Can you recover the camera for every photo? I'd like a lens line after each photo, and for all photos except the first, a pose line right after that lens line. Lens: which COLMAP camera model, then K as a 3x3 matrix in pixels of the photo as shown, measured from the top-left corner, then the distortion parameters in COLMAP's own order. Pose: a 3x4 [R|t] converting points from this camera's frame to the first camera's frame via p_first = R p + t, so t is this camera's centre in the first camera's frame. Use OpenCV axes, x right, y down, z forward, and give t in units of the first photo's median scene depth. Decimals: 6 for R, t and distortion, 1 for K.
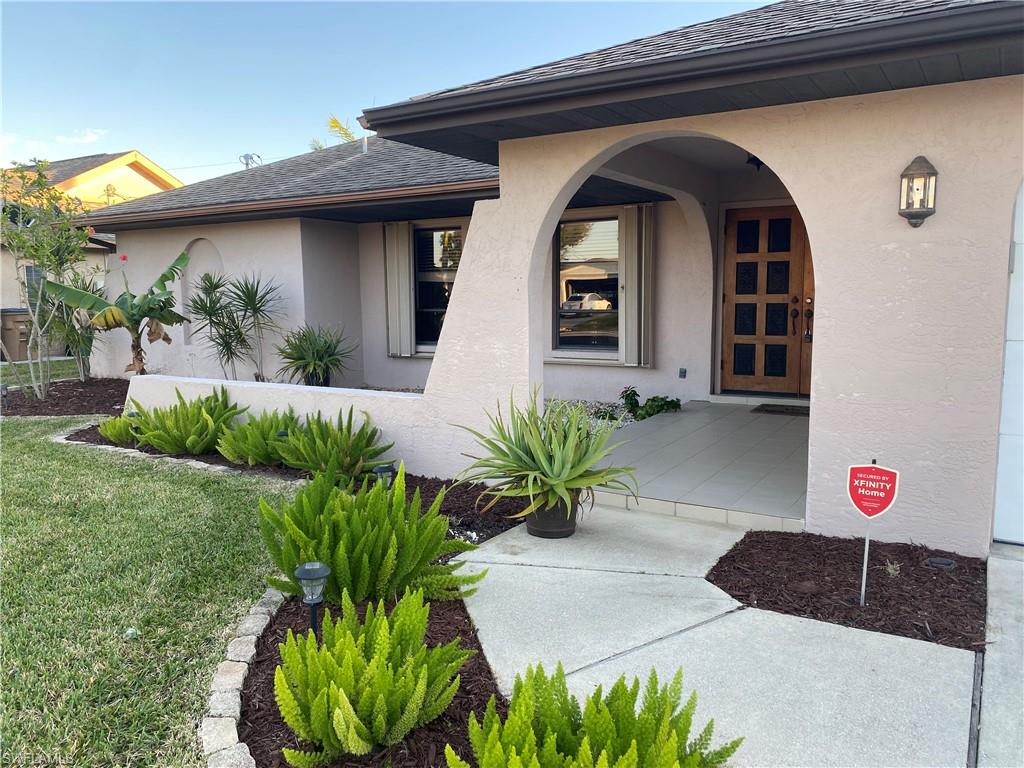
lens RADIAL K [[772.5, 0, 512.0], [0, 772.5, 384.0], [0, 0, 1]] dist [0.156398, -0.247737]
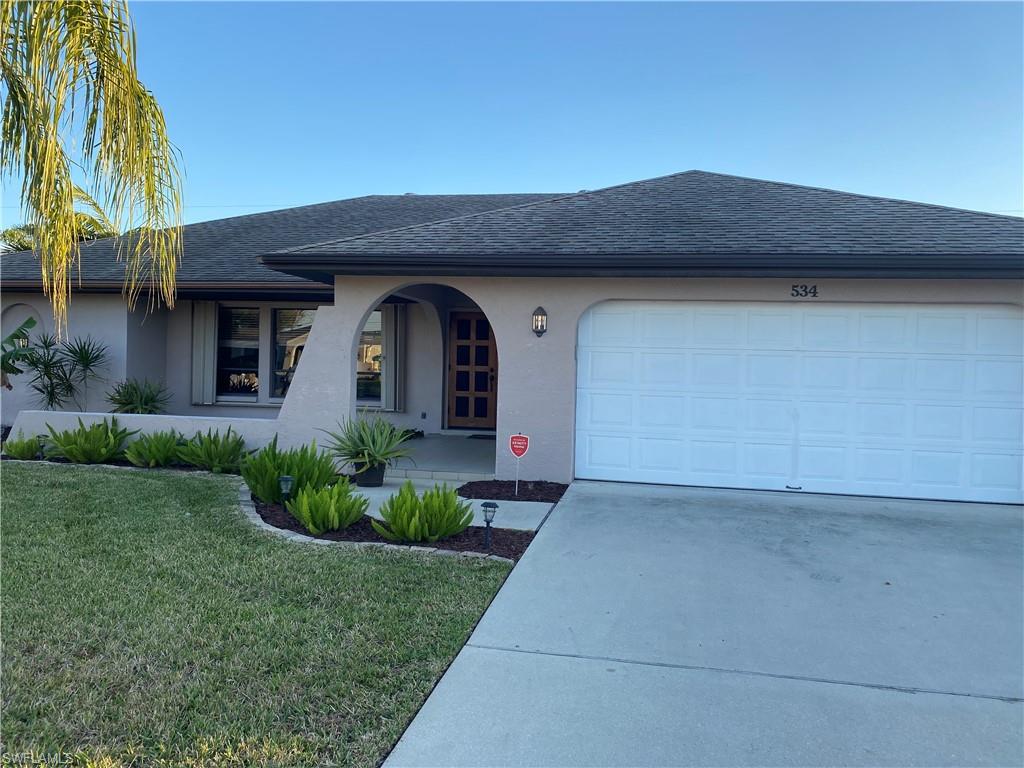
lens RADIAL K [[772.5, 0, 512.0], [0, 772.5, 384.0], [0, 0, 1]] dist [0.156398, -0.247737]
pose [[0.933536, 0.024317, 0.357659, -0.172958], [0.008172, 0.995994, -0.089047, 0.065216], [-0.358392, 0.086051, 0.929597, -0.502852]]
